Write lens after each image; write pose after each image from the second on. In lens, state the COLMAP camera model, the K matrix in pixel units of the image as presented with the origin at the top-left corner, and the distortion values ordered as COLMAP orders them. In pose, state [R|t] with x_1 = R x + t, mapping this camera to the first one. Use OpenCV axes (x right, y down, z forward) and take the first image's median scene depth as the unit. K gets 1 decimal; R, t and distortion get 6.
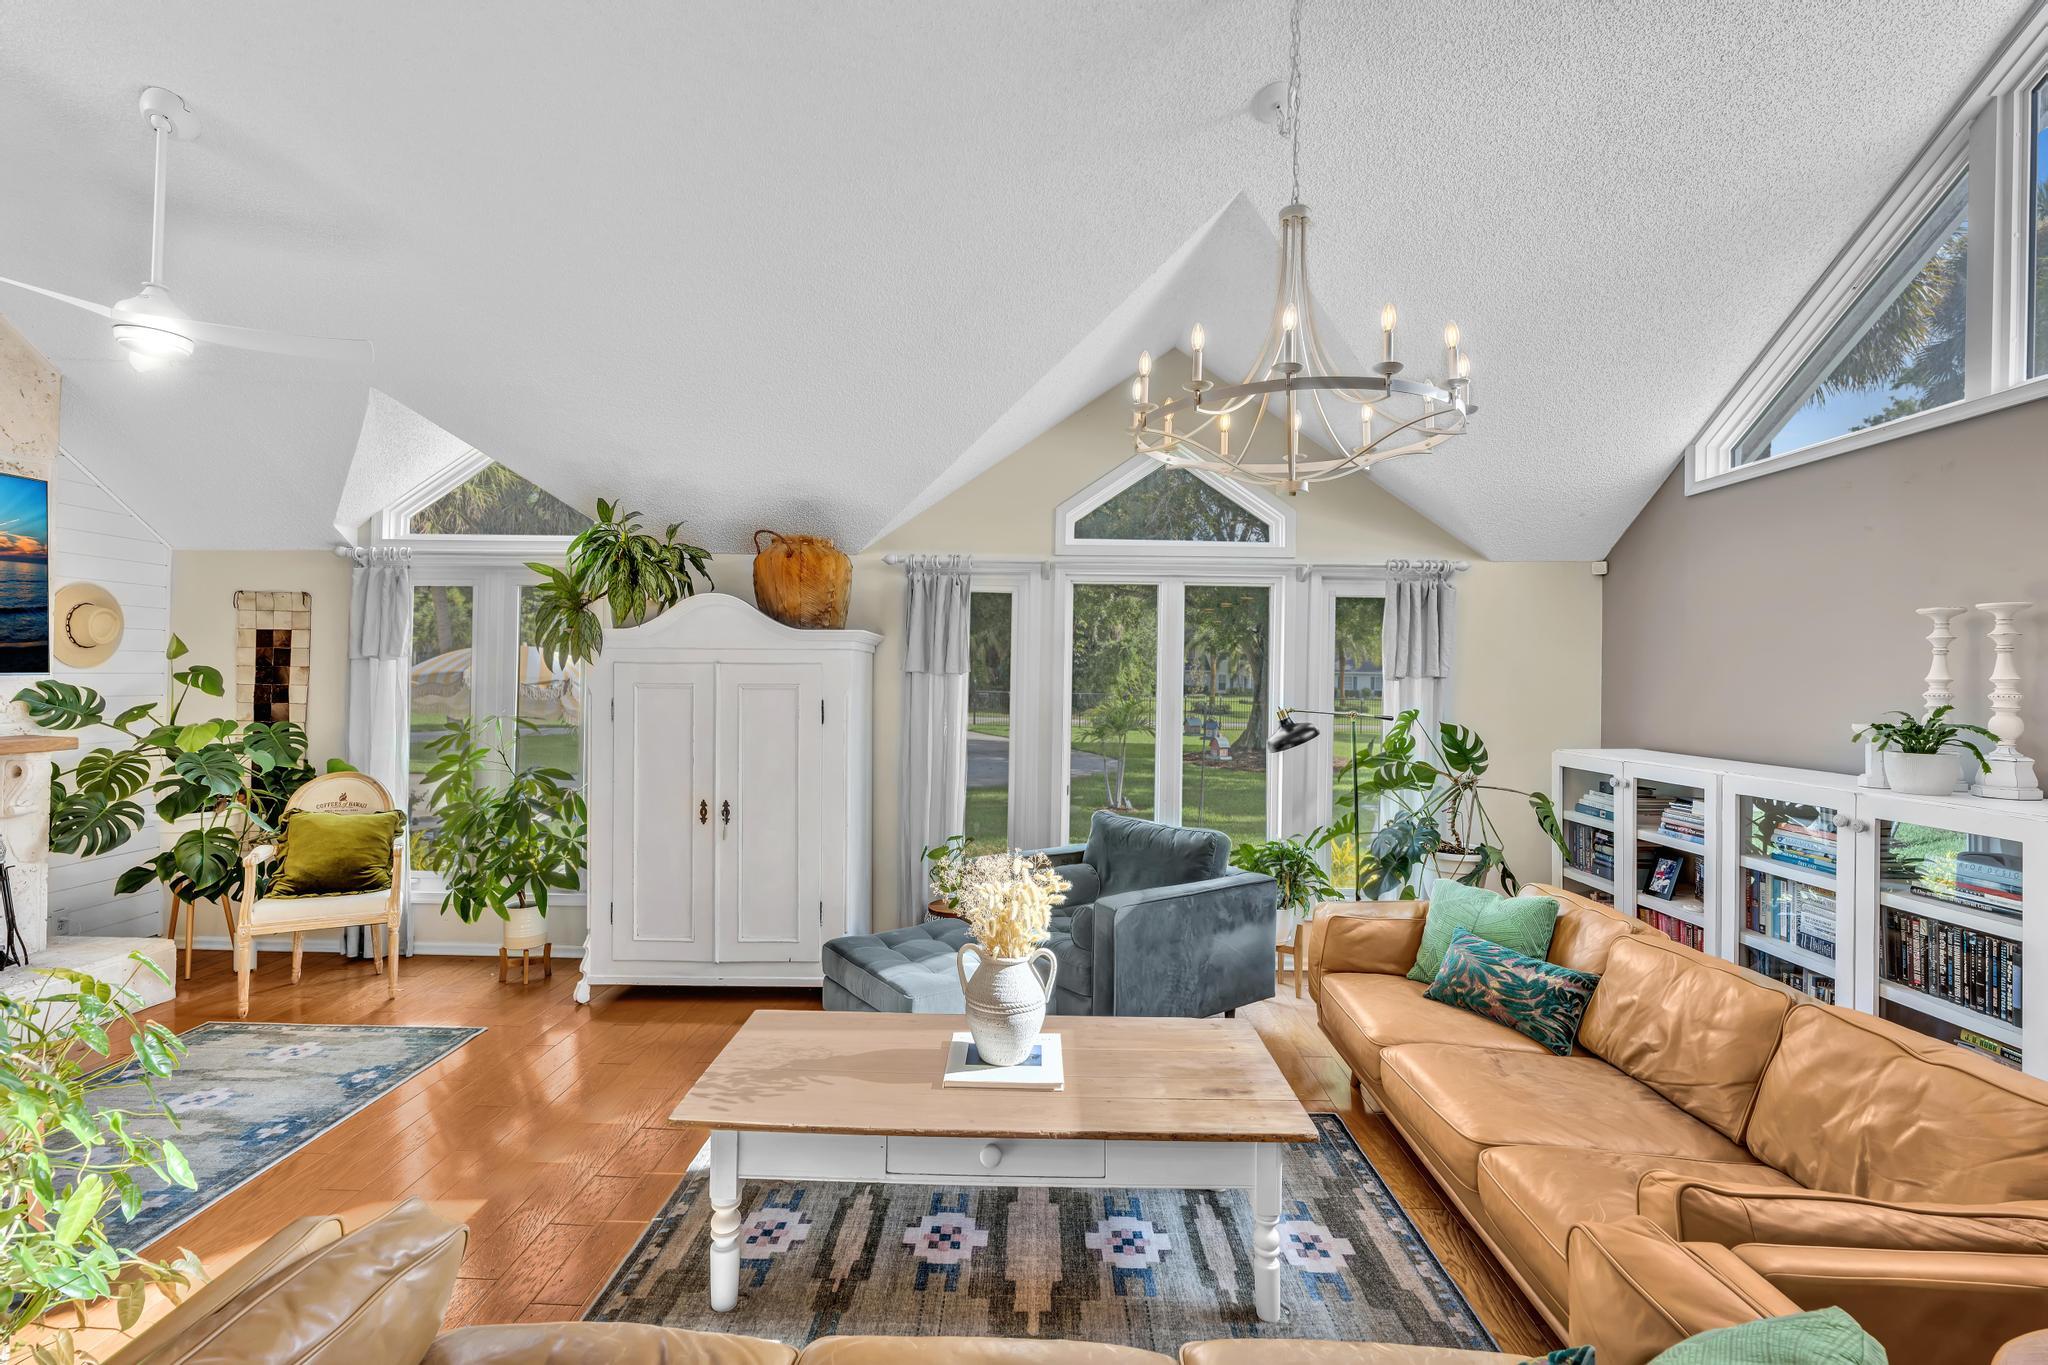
lens RADIAL K [[924.8, 0, 1021.1], [0, 924.8, 673.0], [0, 0, 1]] dist [-0.005025, 0.002112]
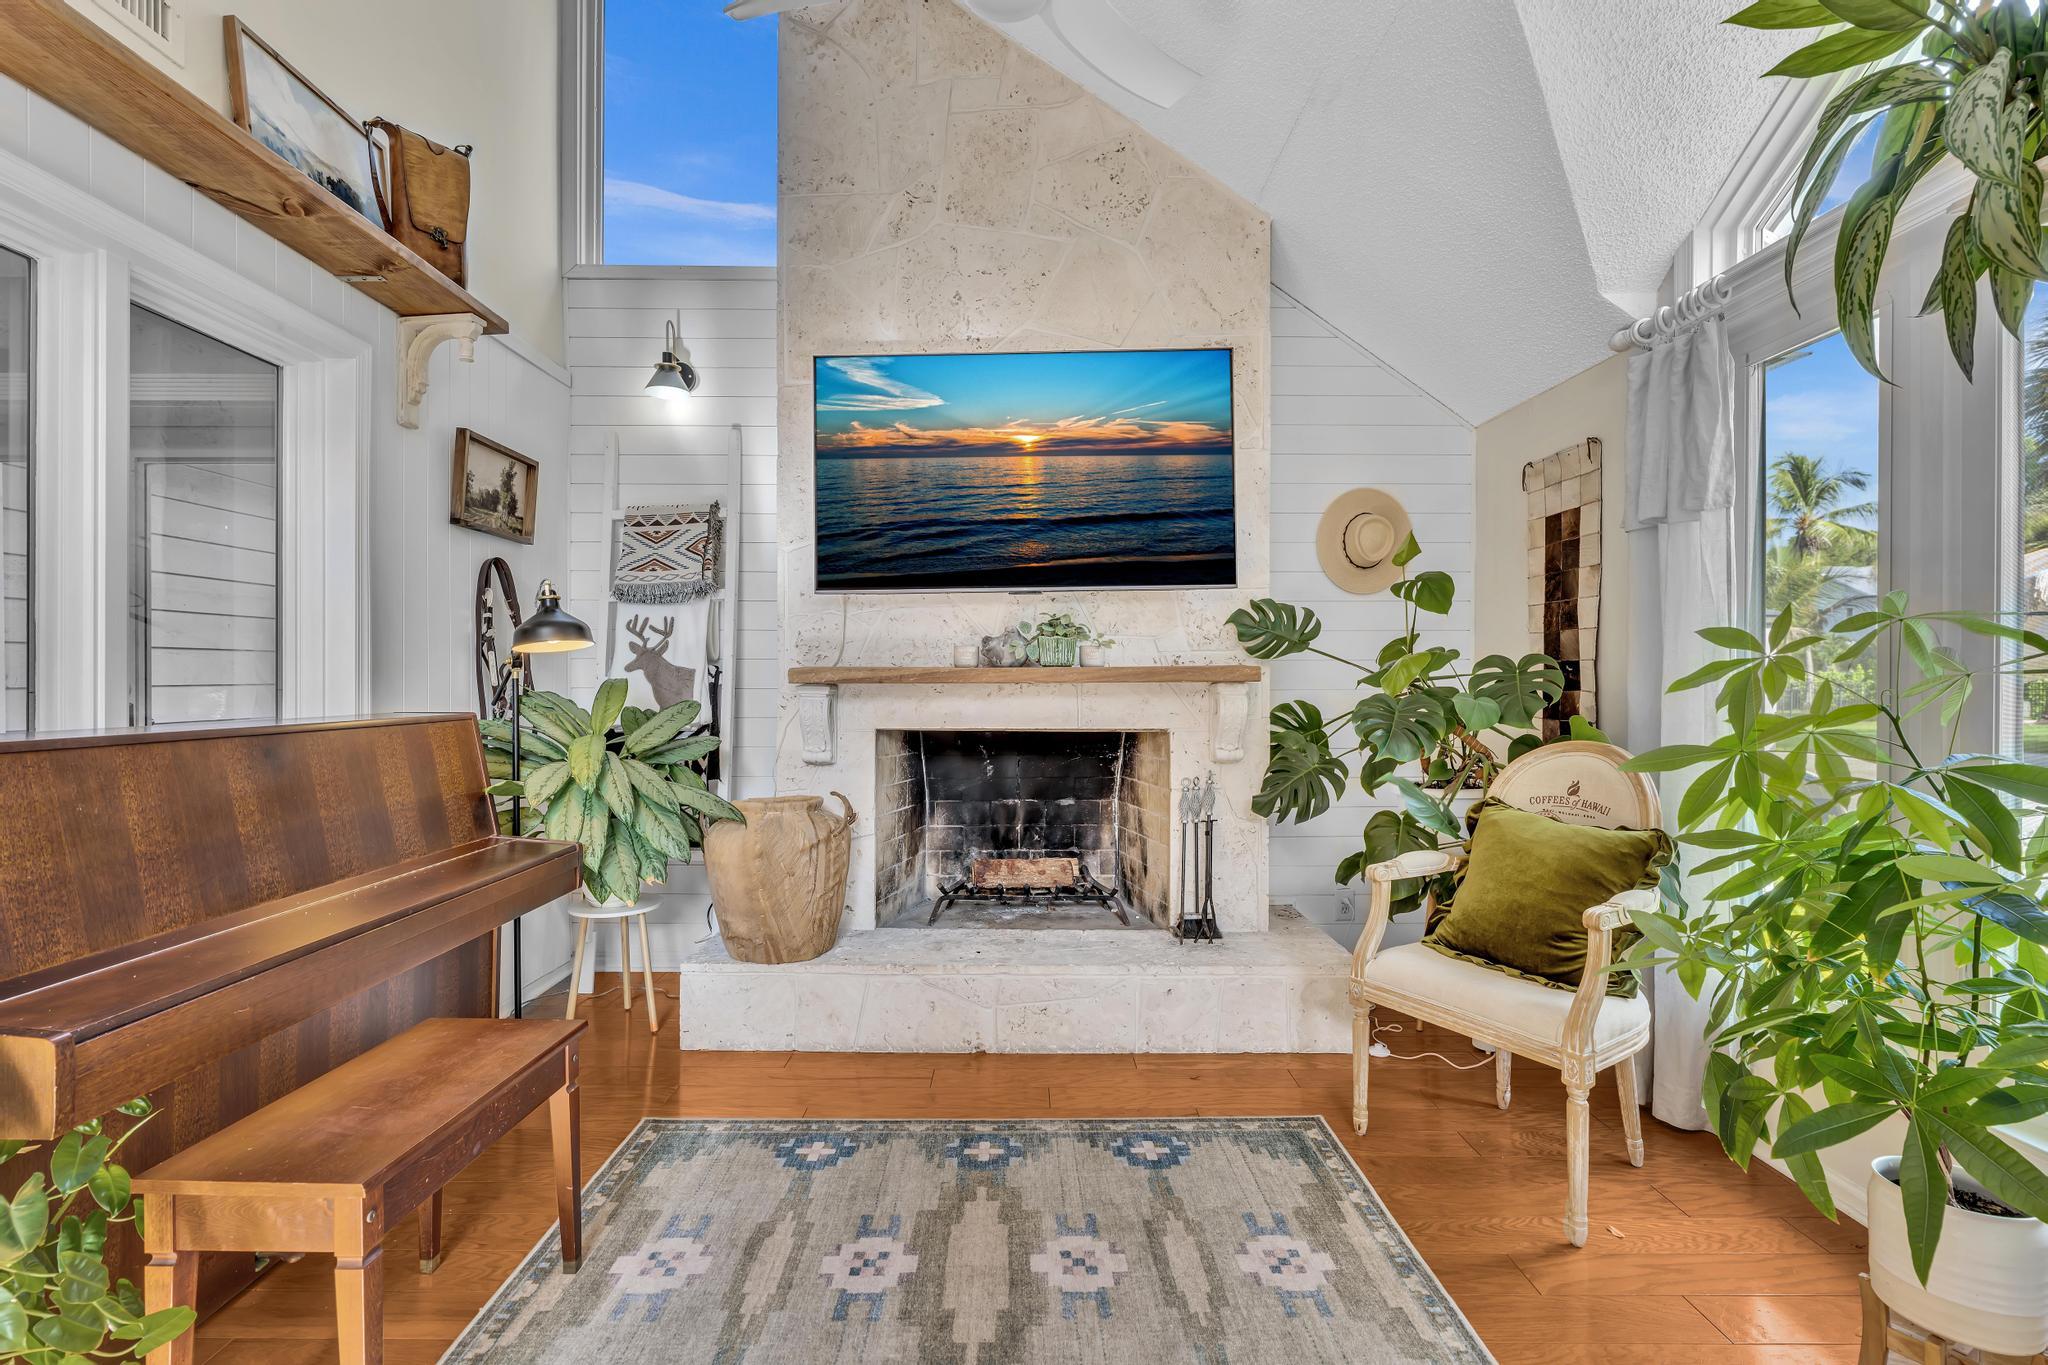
lens RADIAL K [[924.8, 0, 1014.0], [0, 924.8, 677.7], [0, 0, 1]] dist [-0.005025, 0.002112]
pose [[0.034959, -0.017525, -0.999235, -0.241880], [0.006707, 0.999828, -0.017301, 0.085231], [0.999366, -0.006097, 0.035070, 0.717860]]
